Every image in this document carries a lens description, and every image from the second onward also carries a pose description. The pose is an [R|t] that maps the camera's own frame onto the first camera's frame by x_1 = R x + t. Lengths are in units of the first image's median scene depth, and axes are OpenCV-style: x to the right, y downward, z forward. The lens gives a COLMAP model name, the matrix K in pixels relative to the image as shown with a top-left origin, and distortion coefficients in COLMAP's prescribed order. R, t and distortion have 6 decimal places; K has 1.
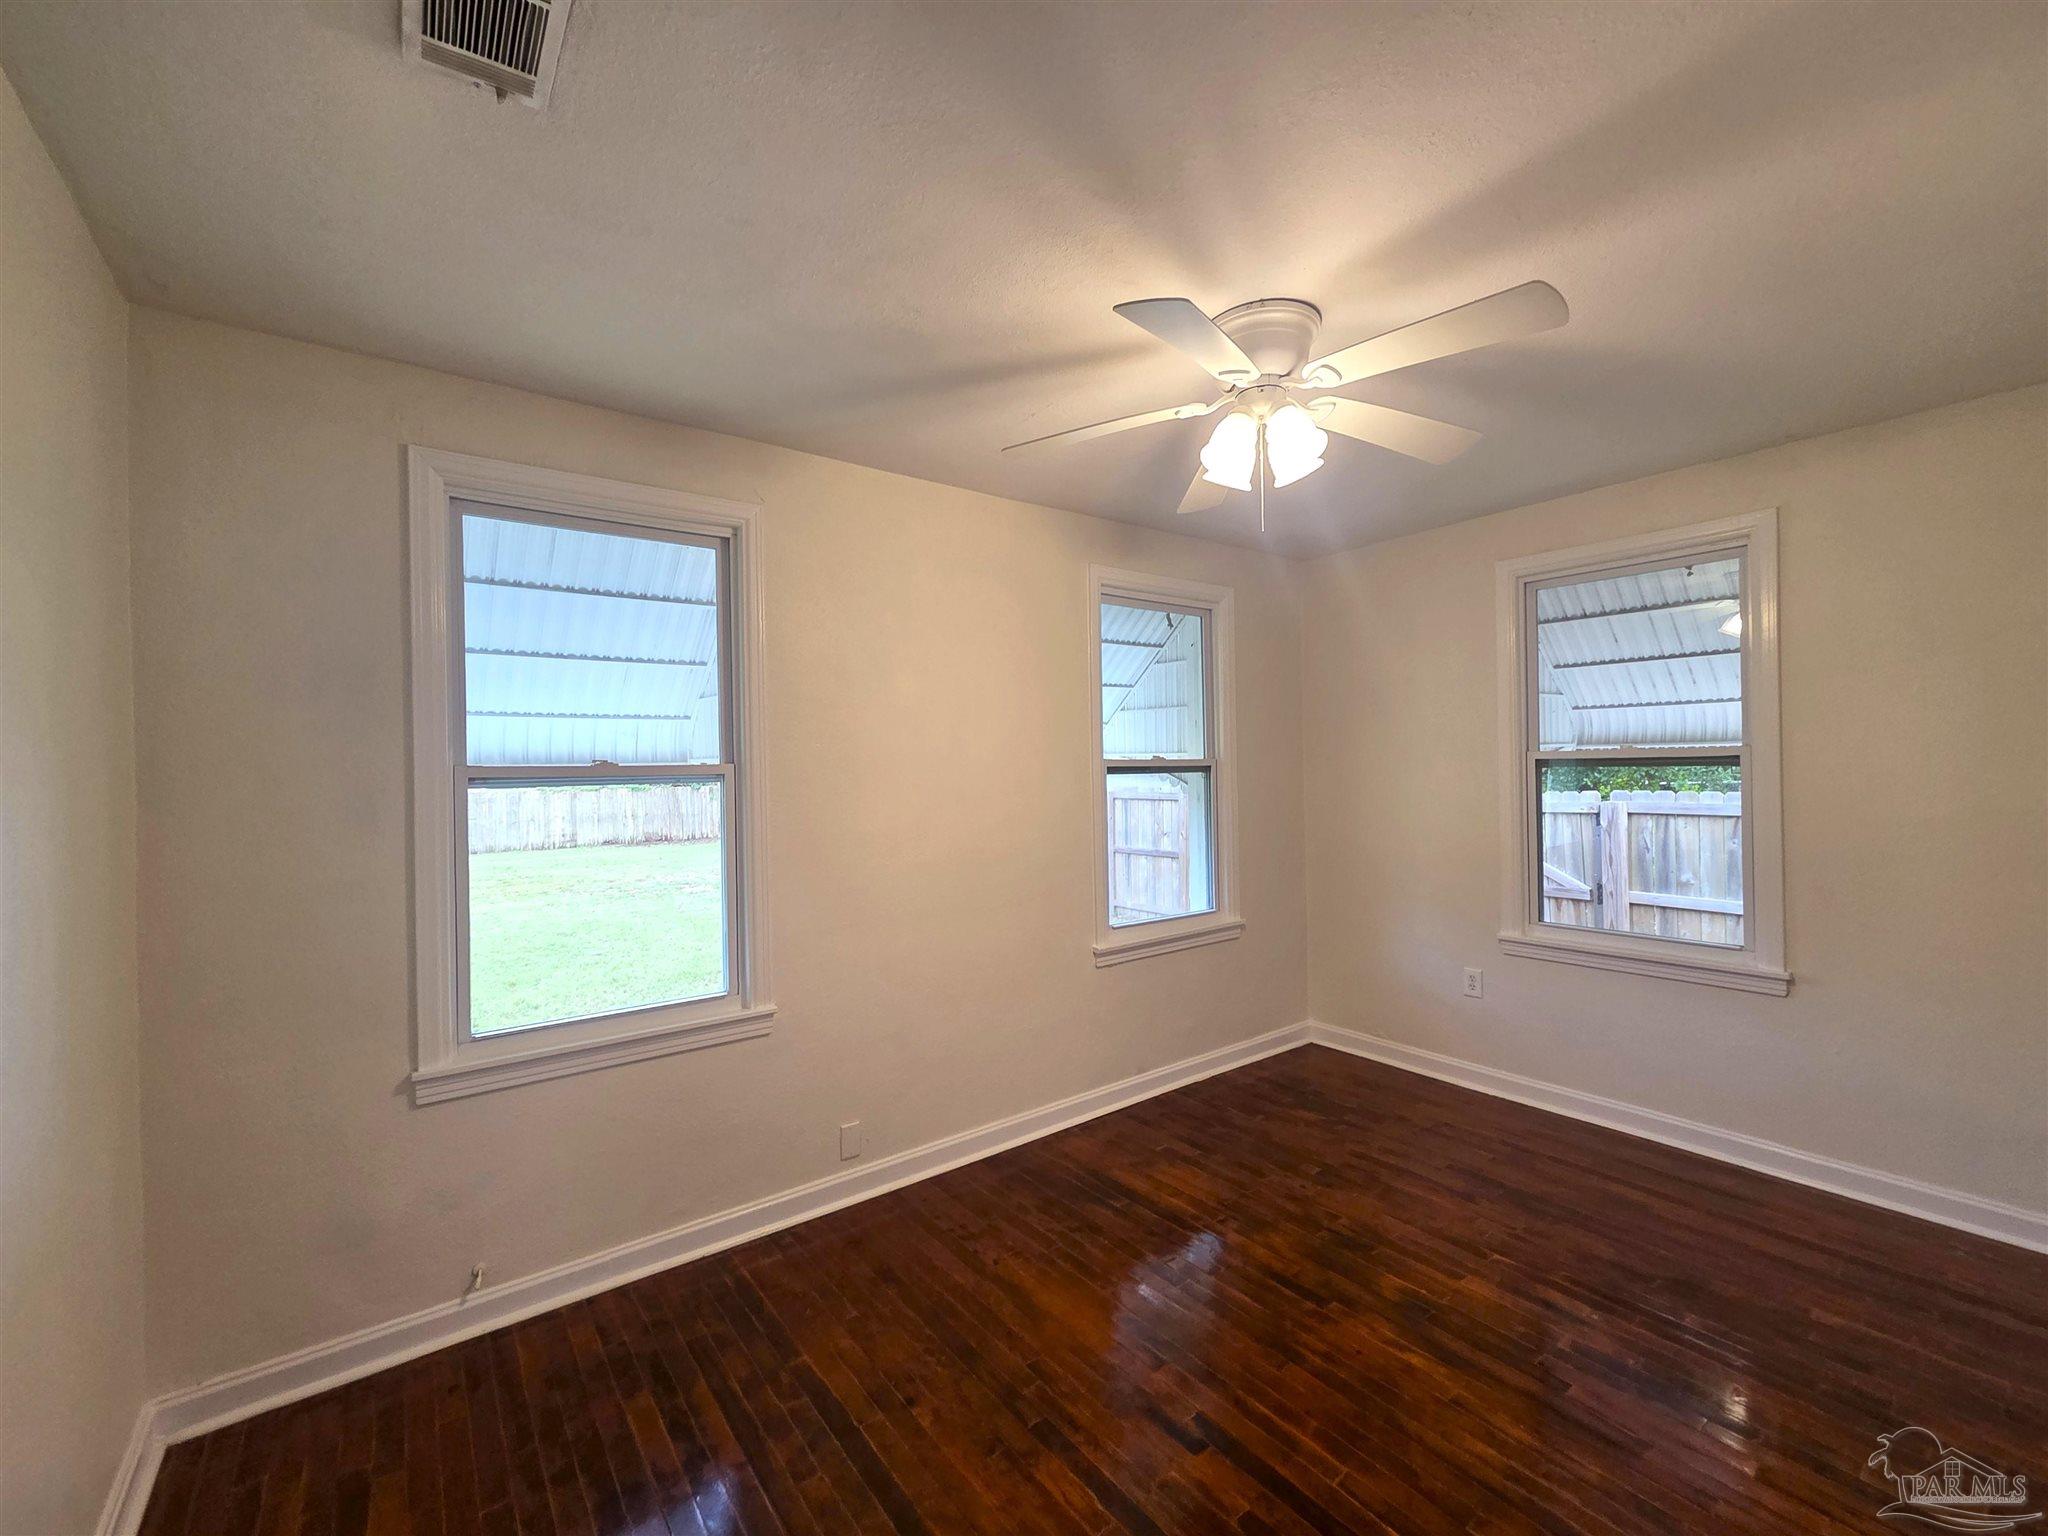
lens RADIAL K [[839.3, 0, 1025.8], [0, 839.3, 772.2], [0, 0, 1]] dist [0.003217, -0.000160]
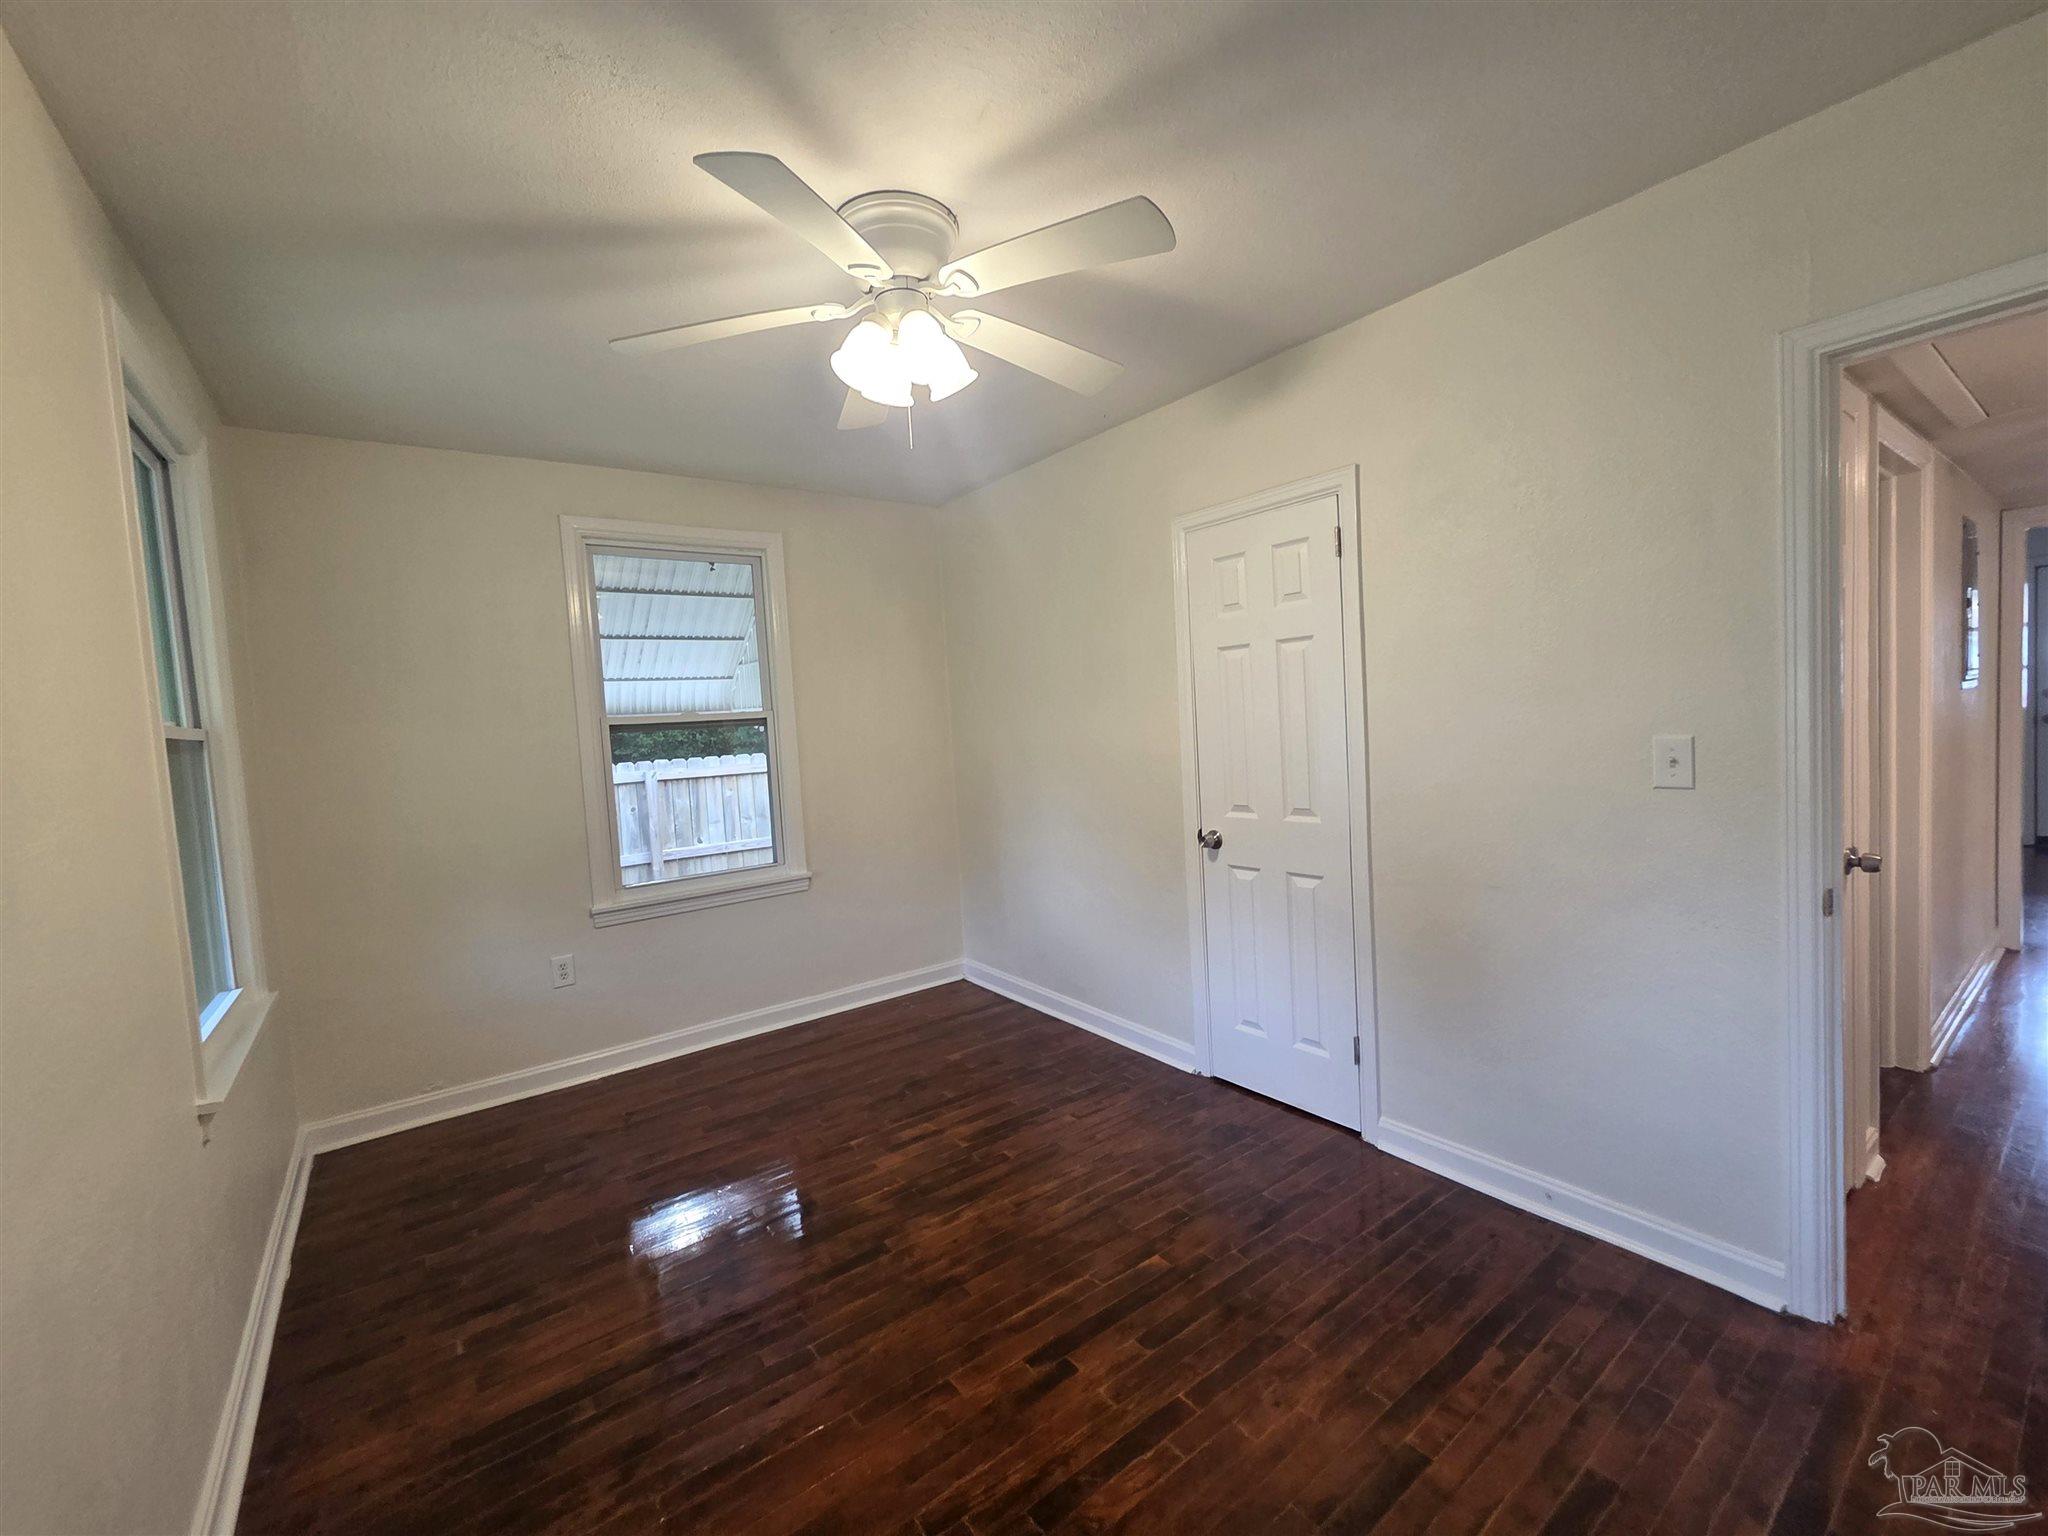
lens RADIAL K [[839.3, 0, 1016.1], [0, 839.3, 770.5], [0, 0, 1]] dist [0.003217, -0.000160]
pose [[0.017205, -0.048440, 0.998678, -0.458911], [0.061847, 0.996965, 0.047291, 0.024231], [-0.997937, 0.060952, 0.020148, 0.598877]]
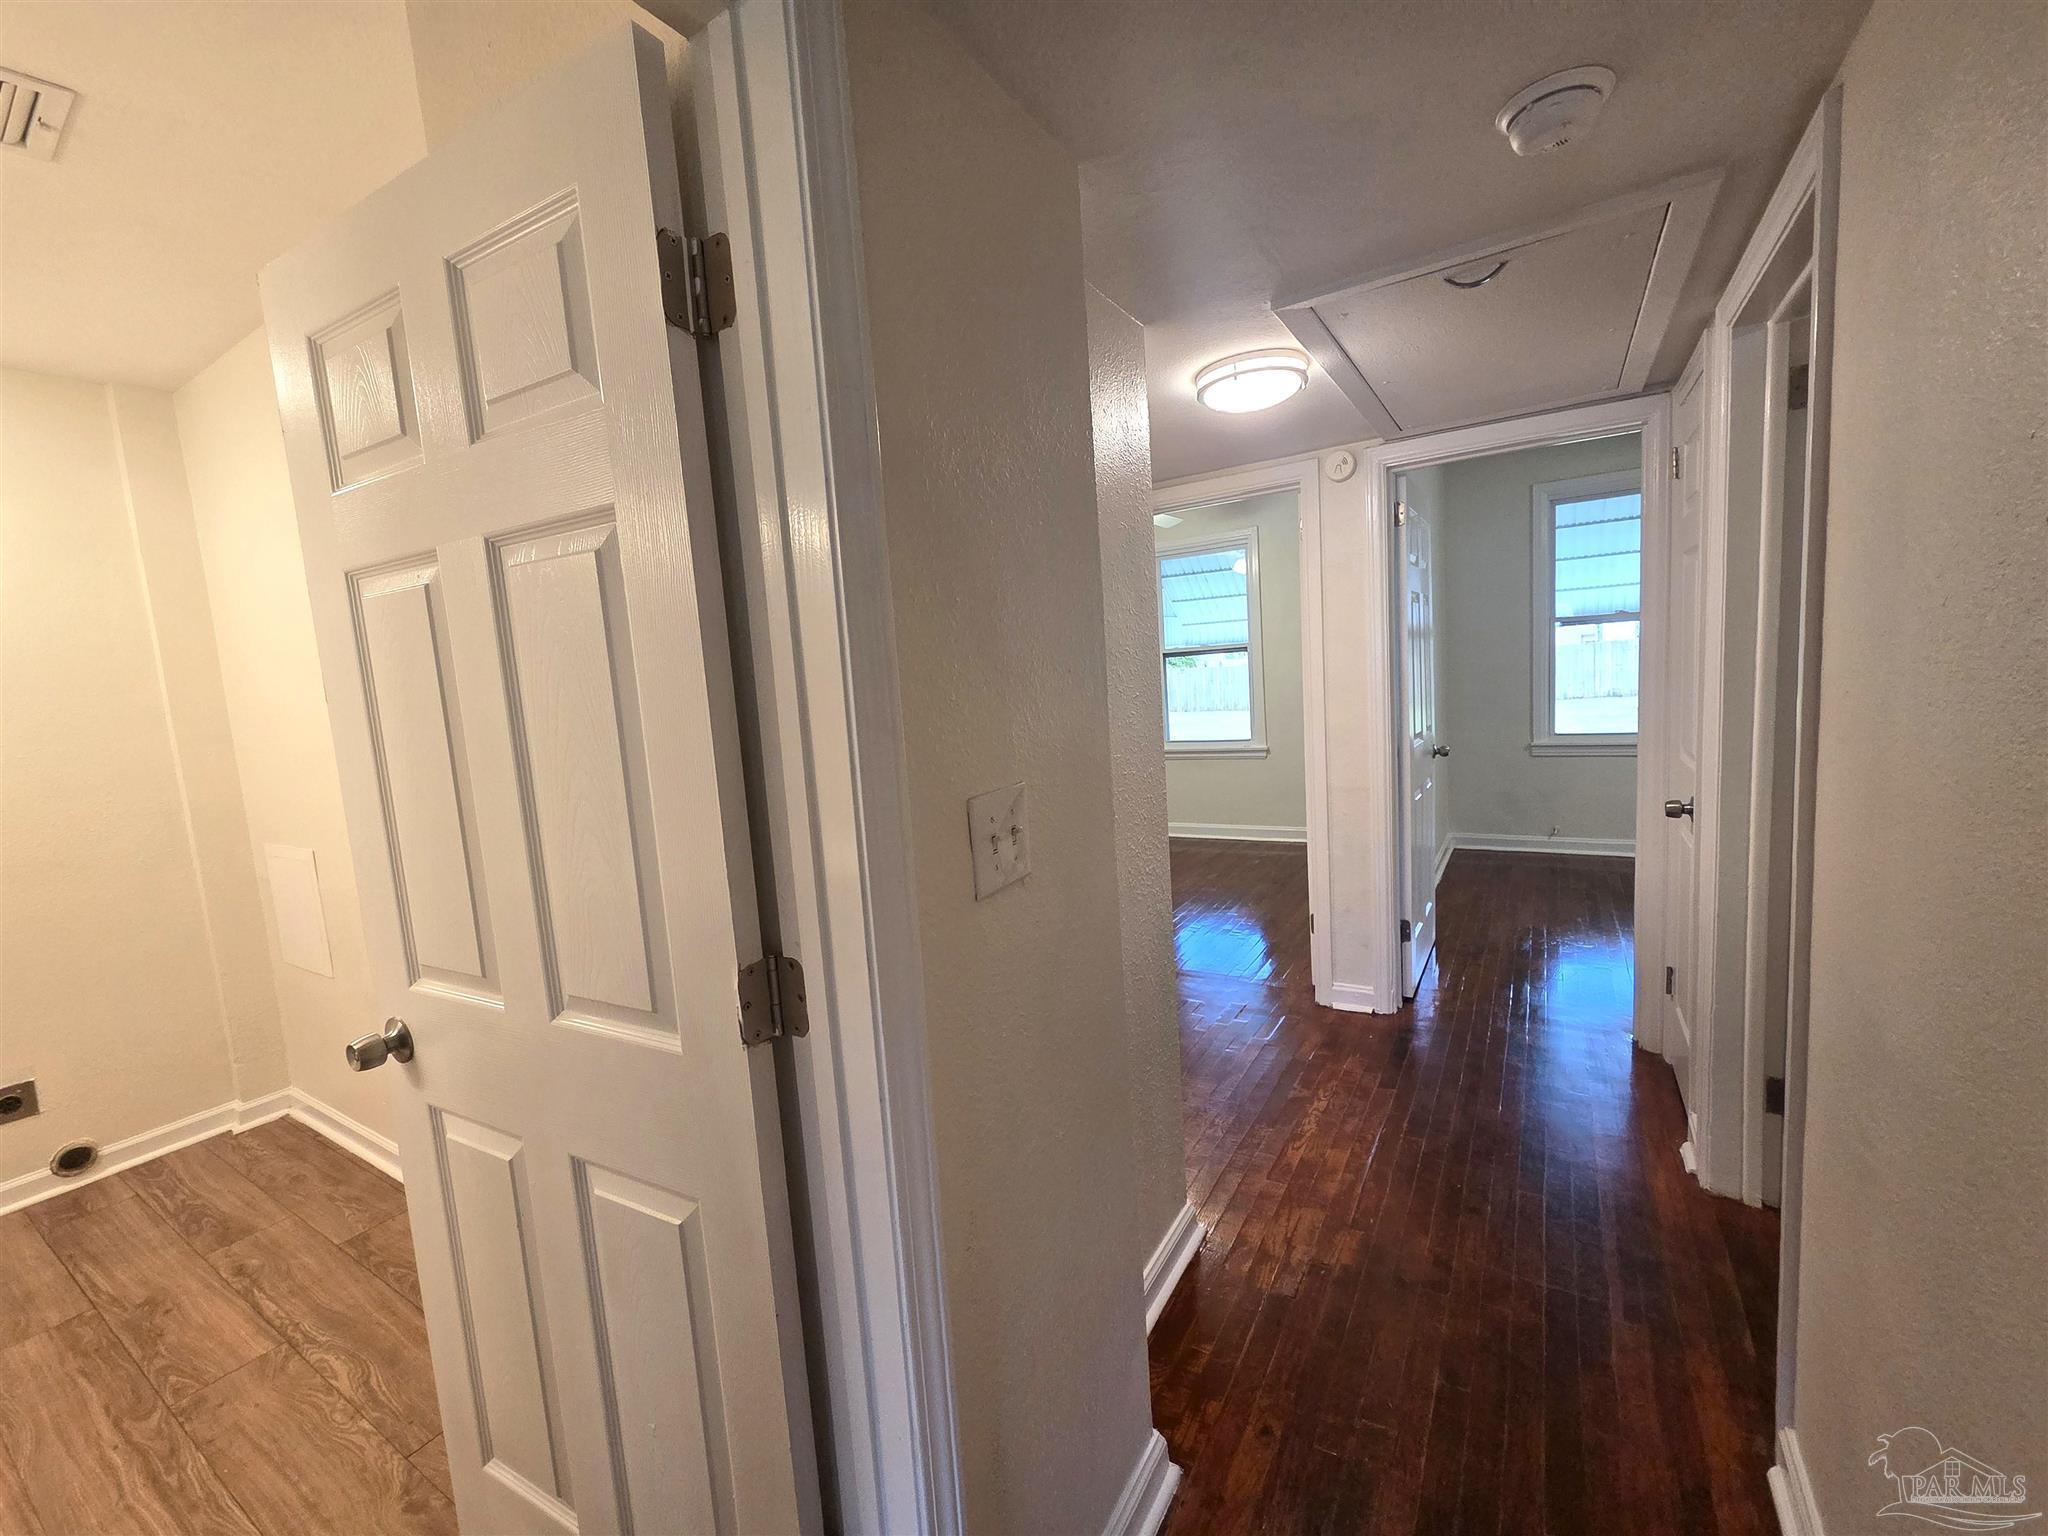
lens RADIAL K [[839.3, 0, 1026.1], [0, 839.3, 763.3], [0, 0, 1]] dist [0.003217, -0.000160]
pose [[0.405076, 0.092579, -0.909584, 3.164394], [0.060252, 0.989994, 0.127596, 0.019304], [0.912295, -0.106490, 0.395445, -4.585616]]
